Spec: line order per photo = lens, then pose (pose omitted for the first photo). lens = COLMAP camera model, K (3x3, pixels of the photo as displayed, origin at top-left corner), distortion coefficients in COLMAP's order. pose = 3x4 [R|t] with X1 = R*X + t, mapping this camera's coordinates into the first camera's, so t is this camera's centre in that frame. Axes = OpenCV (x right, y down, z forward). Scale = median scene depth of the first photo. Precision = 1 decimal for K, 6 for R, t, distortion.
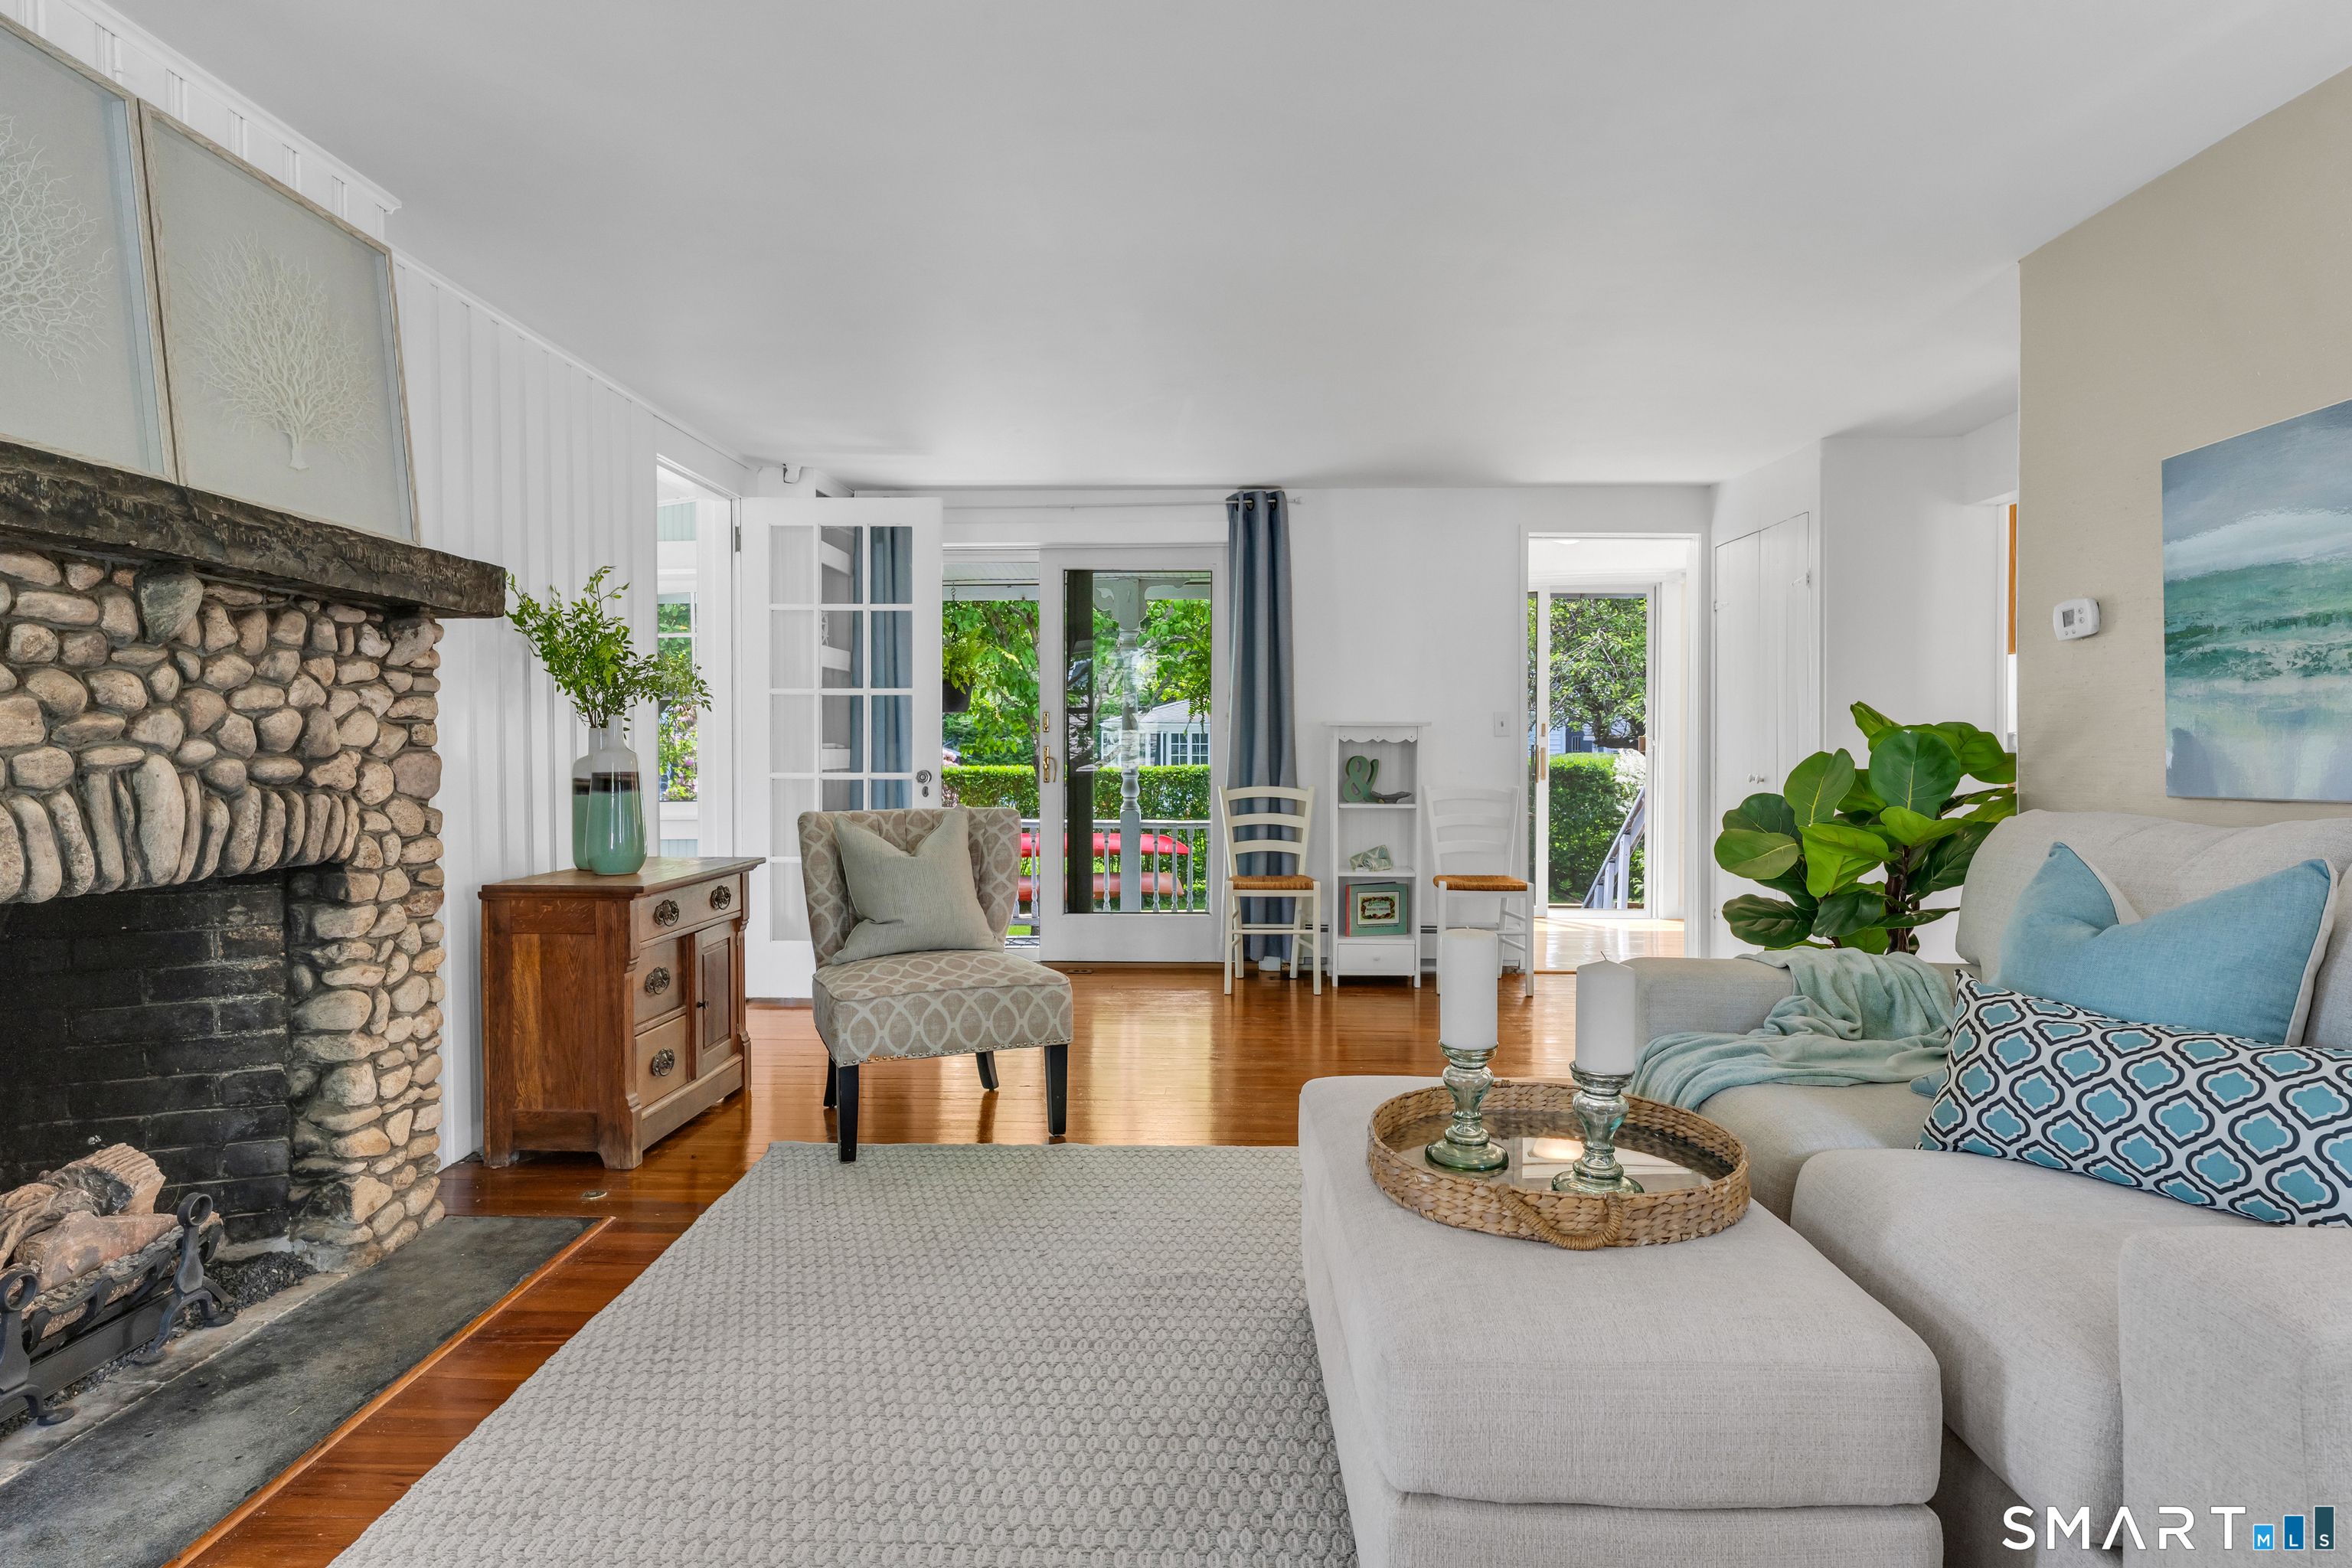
lens RADIAL K [[1303.4, 0, 1176.0], [0, 1303.4, 784.0], [0, 0, 1]] dist [0.004799, 0.001609]
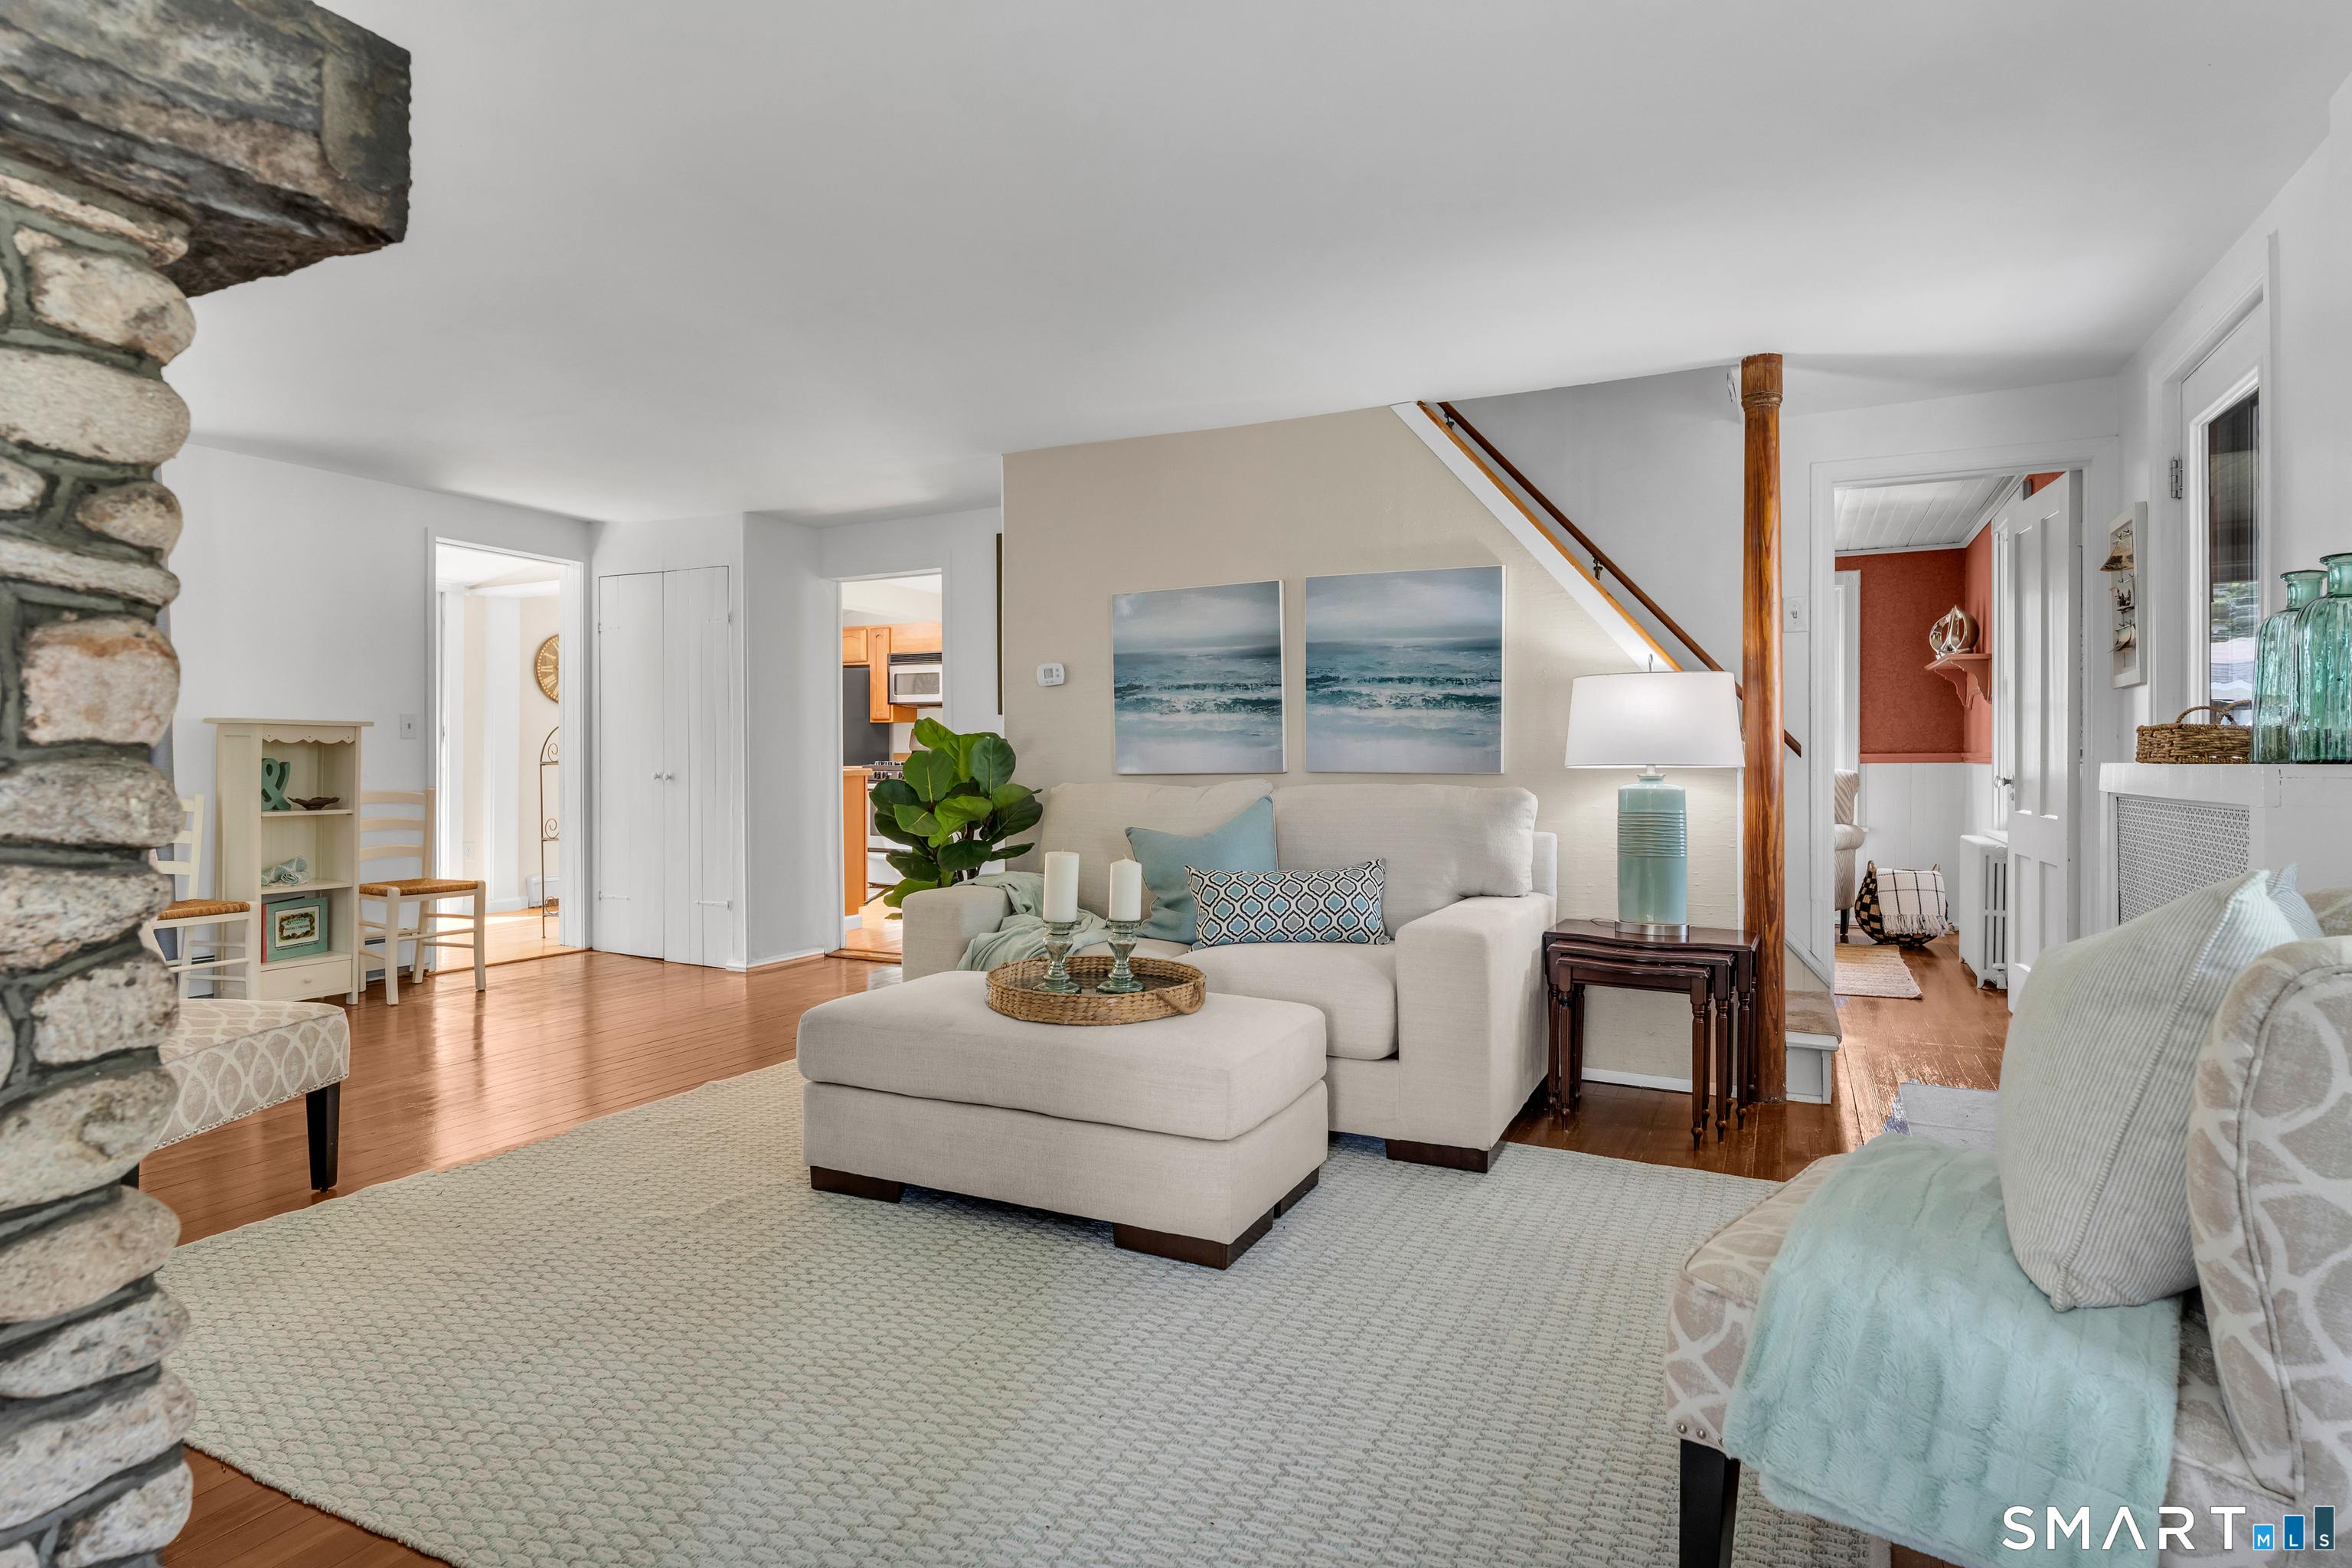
lens RADIAL K [[1241.6, 0, 1176.0], [0, 1241.6, 784.0], [0, 0, 1]] dist [-0.006693, 0.001183]
pose [[0.419719, -0.021162, 0.907407, -0.867823], [0.026466, 0.999588, 0.011070, 0.006352], [-0.907268, 0.019369, 0.420106, 0.188983]]
